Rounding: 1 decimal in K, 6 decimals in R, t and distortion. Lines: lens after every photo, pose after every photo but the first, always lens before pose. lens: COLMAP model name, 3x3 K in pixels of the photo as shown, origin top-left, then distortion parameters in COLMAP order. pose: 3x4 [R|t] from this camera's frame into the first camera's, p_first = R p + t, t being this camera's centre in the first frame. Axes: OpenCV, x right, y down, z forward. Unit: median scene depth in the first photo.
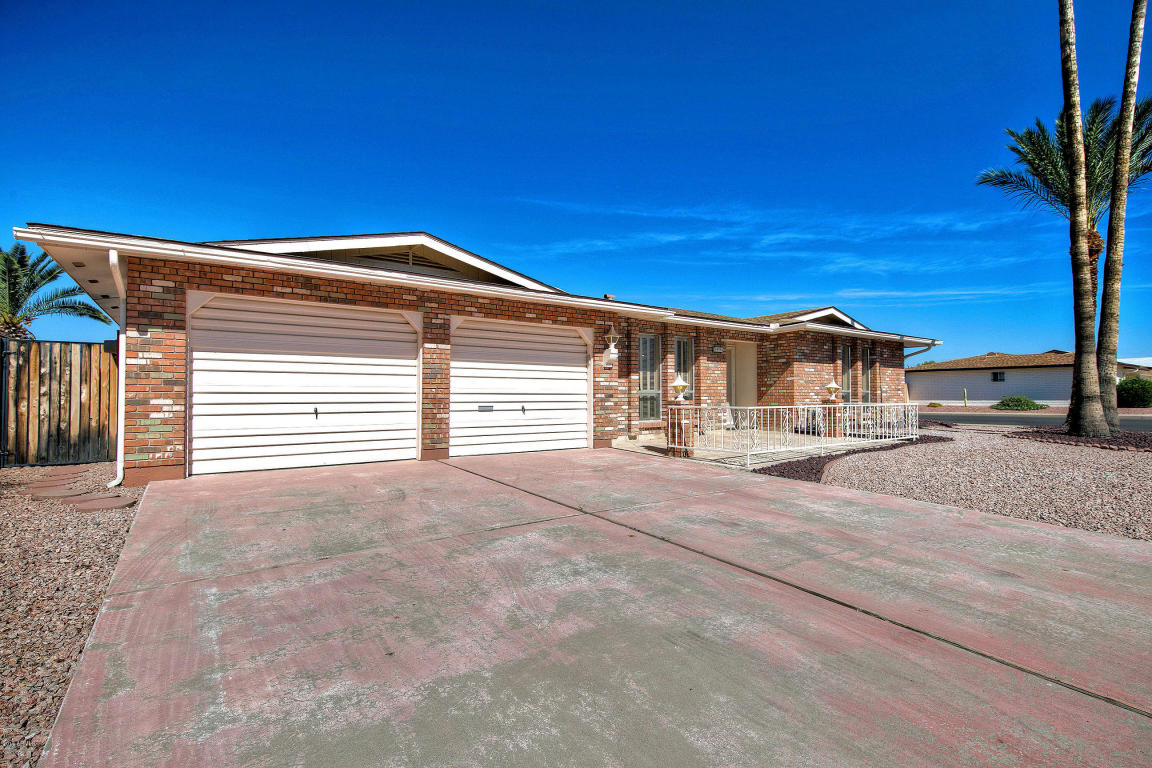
lens RADIAL K [[540.9, 0, 575.1], [0, 540.9, 387.1], [0, 0, 1]] dist [0.003134, 0.000116]
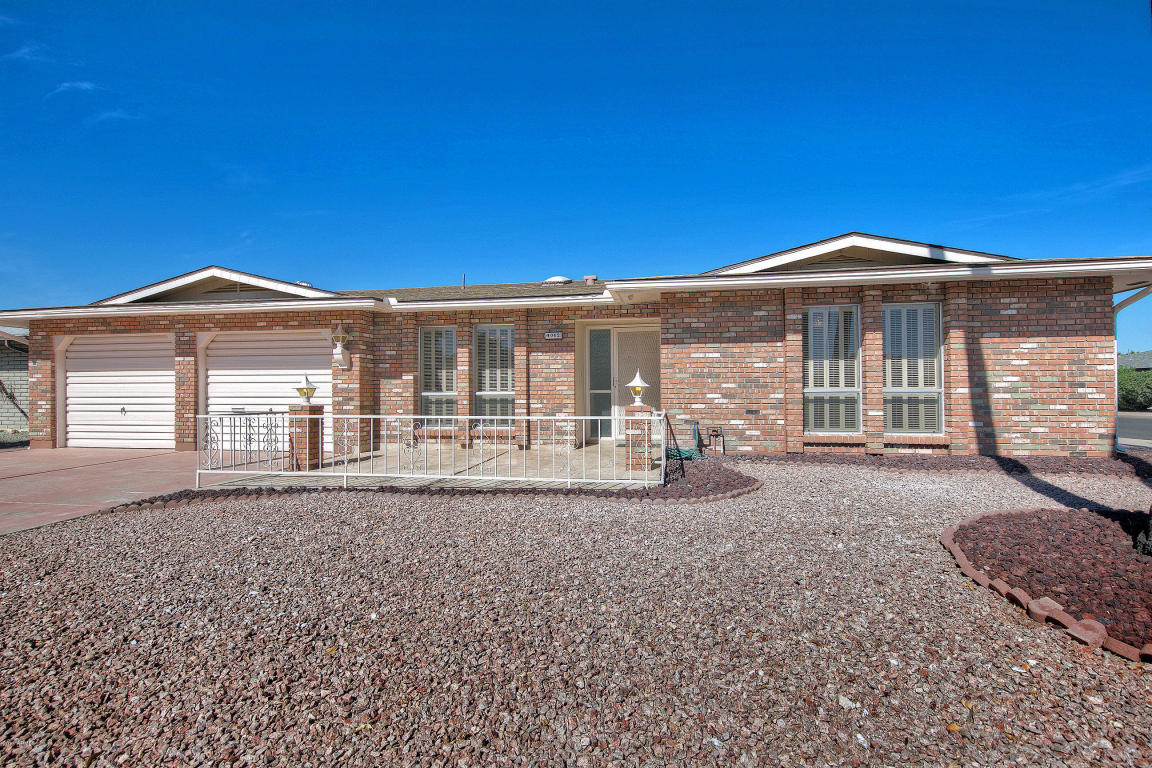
lens RADIAL K [[560.5, 0, 575.4], [0, 560.5, 386.3], [0, 0, 1]] dist [0.001877, -0.000125]
pose [[0.683019, -0.013026, -0.730284, 1.175276], [0.013184, 0.999898, -0.005504, 0.005192], [0.730282, -0.005869, 0.683121, 0.707384]]
